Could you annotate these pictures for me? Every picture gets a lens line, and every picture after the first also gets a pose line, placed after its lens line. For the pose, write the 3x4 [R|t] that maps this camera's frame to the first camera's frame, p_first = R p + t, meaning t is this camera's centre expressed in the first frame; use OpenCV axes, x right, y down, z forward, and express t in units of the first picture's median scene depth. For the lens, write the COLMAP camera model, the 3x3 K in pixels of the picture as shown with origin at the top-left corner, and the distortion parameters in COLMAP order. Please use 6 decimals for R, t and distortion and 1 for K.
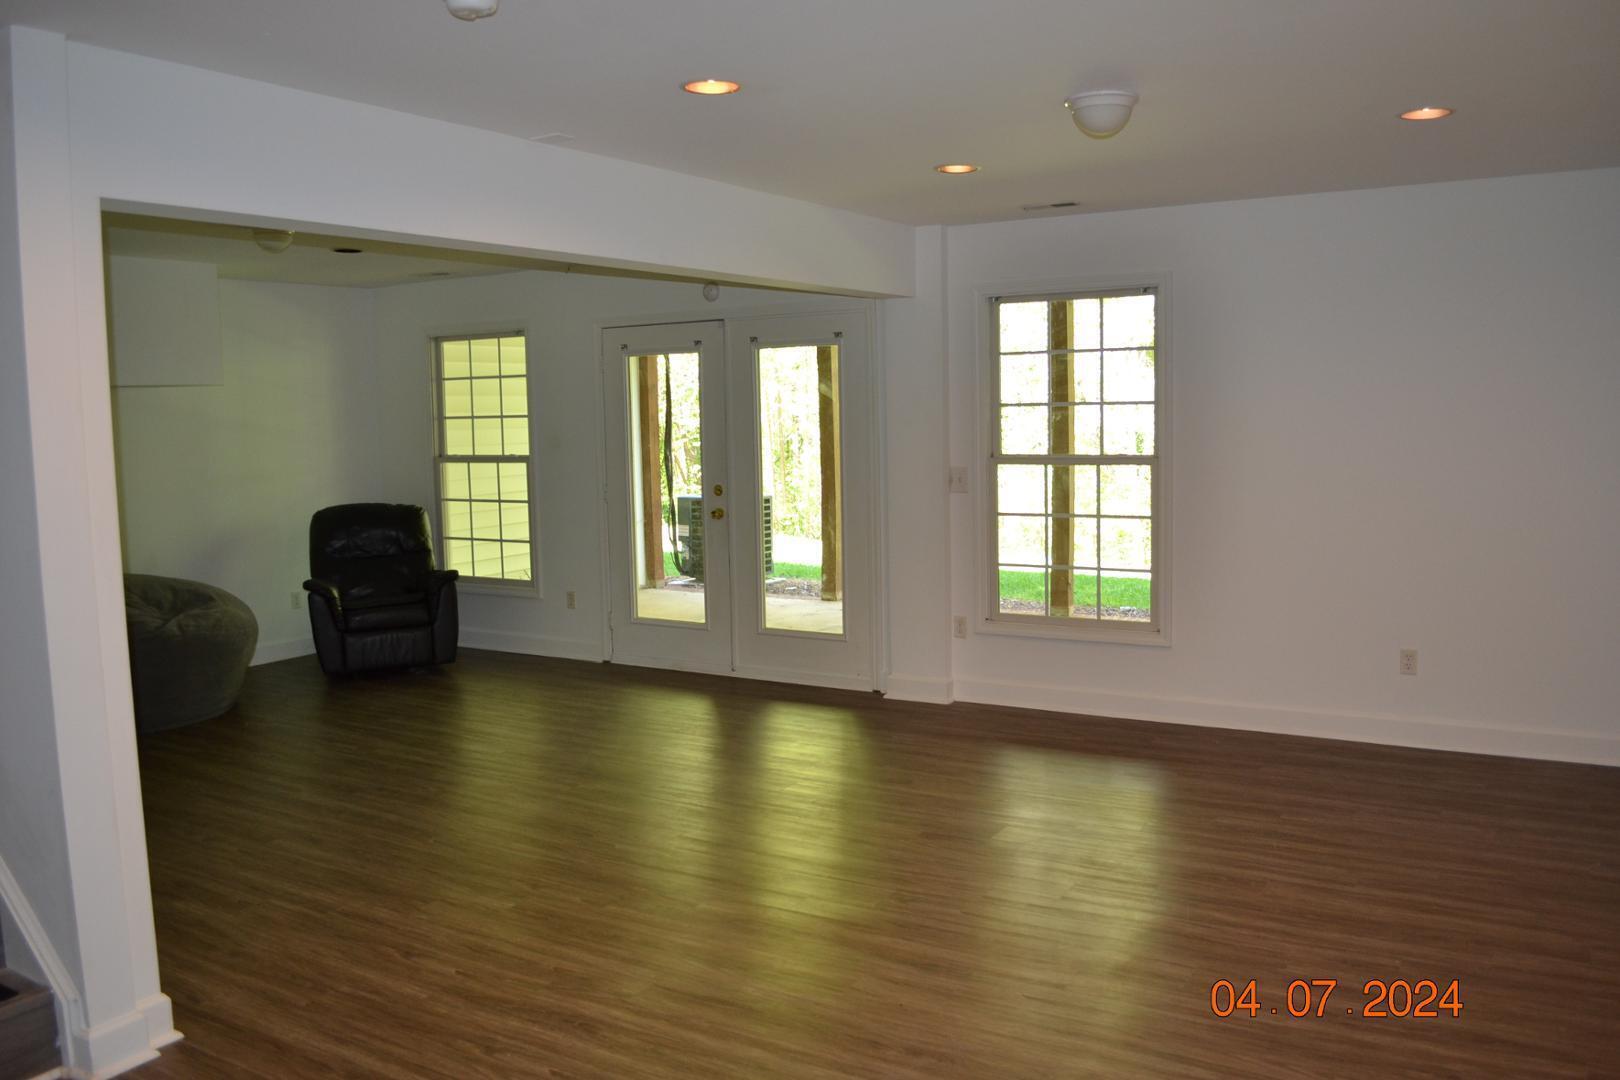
lens RADIAL K [[1290.4, 0, 809.4], [0, 1290.4, 531.3], [0, 0, 1]] dist [-0.084256, 0.015149]
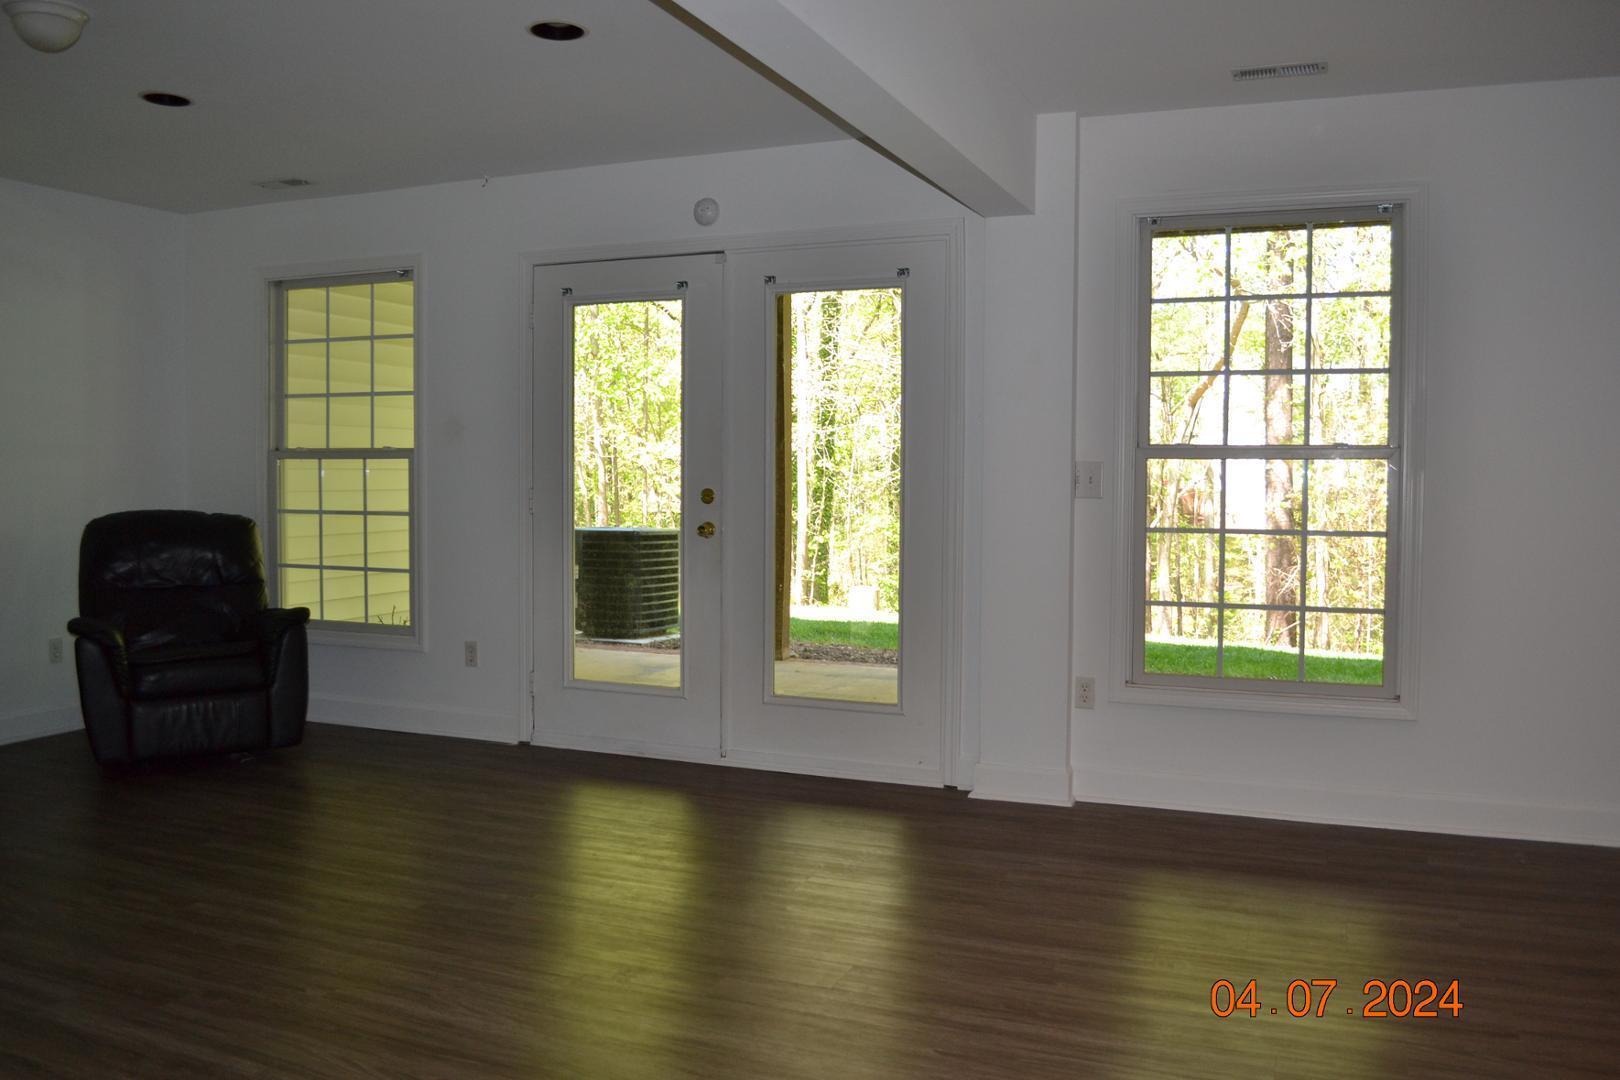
lens RADIAL K [[1290.4, 0, 809.4], [0, 1290.4, 531.3], [0, 0, 1]] dist [-0.084256, 0.015149]
pose [[0.987359, 0.020569, 0.157162, -0.116885], [-0.012510, 0.998564, -0.052095, 0.021115], [-0.158008, 0.049471, 0.986198, 0.285634]]
